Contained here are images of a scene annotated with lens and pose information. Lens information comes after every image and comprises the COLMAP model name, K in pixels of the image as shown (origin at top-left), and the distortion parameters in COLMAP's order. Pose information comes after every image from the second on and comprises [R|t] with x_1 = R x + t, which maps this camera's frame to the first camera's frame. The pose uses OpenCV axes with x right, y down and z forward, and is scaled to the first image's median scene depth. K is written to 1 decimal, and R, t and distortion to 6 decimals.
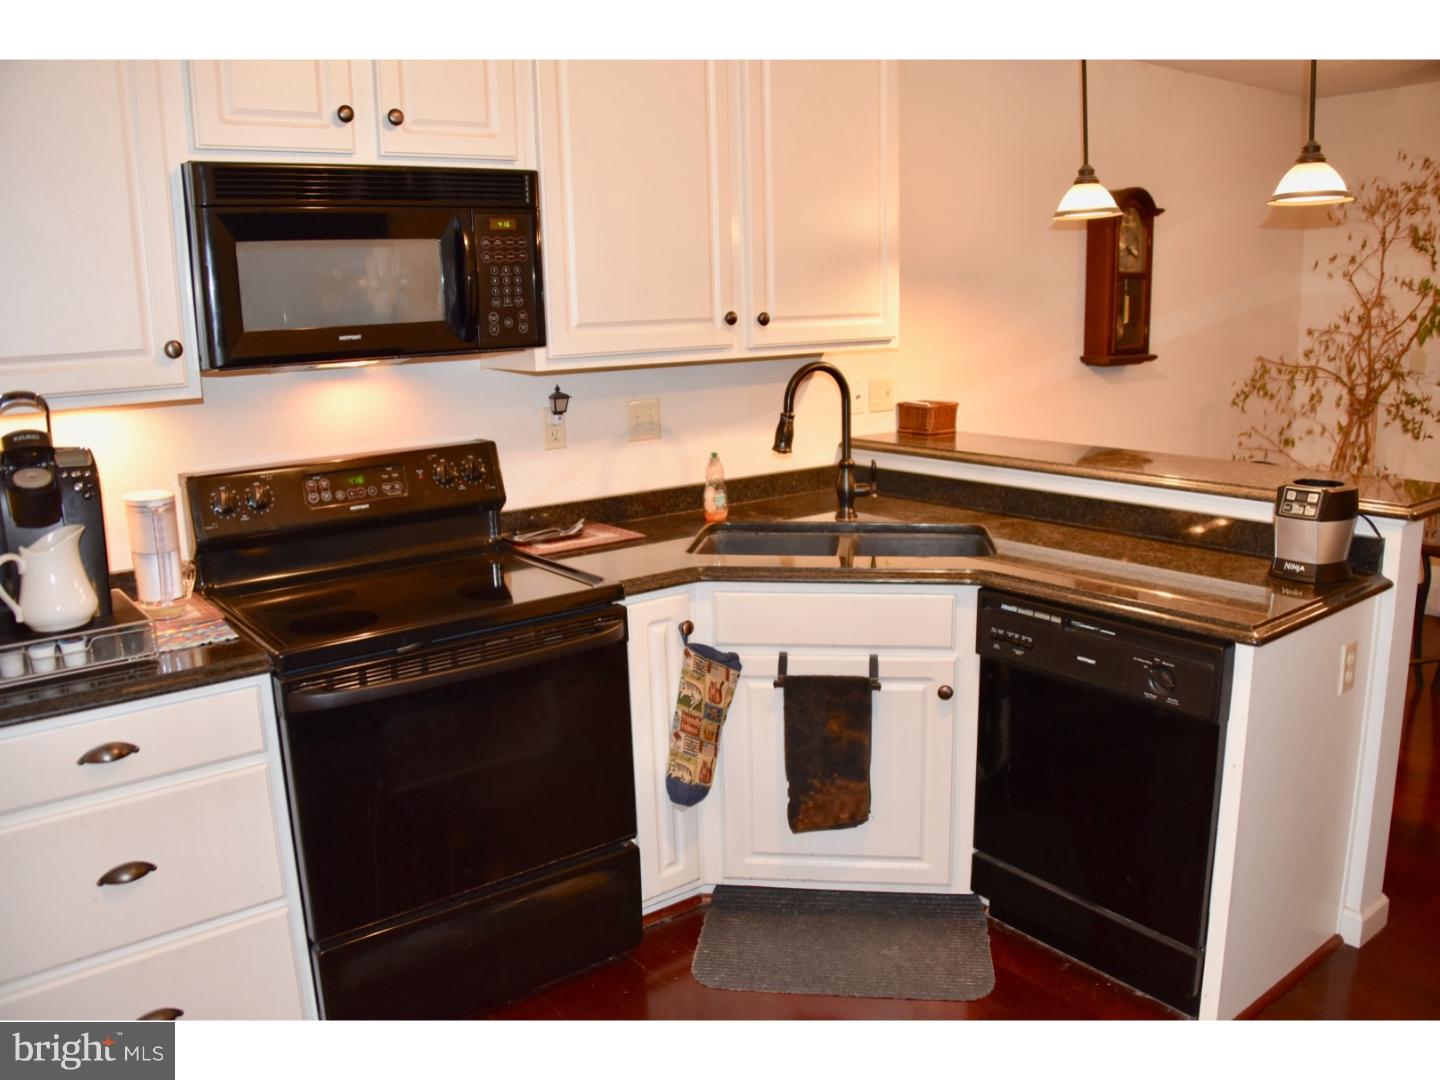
lens RADIAL K [[1156.5, 0, 705.9], [0, 1156.5, 540.6], [0, 0, 1]] dist [-0.118122, 0.036053]
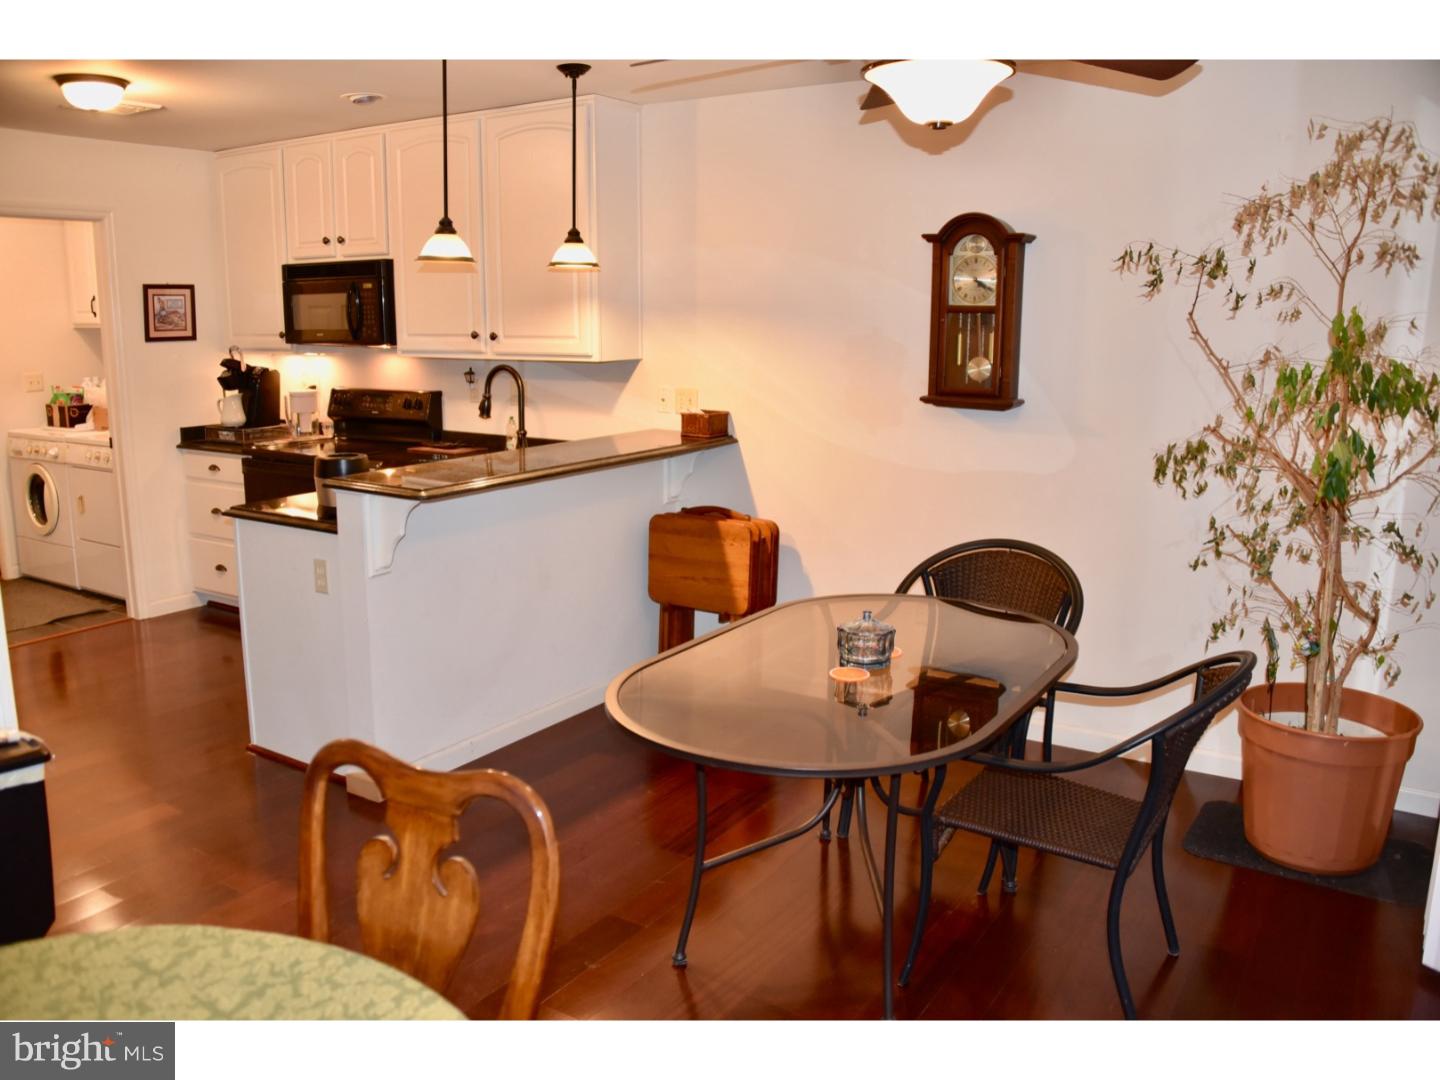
lens RADIAL K [[1156.5, 0, 720.3], [0, 1156.5, 532.9], [0, 0, 1]] dist [-0.118122, 0.036053]
pose [[0.341221, 0.202391, -0.917936, 1.718193], [-0.202633, 0.969423, 0.138419, -0.213091], [0.917882, 0.138773, 0.371798, 0.727699]]
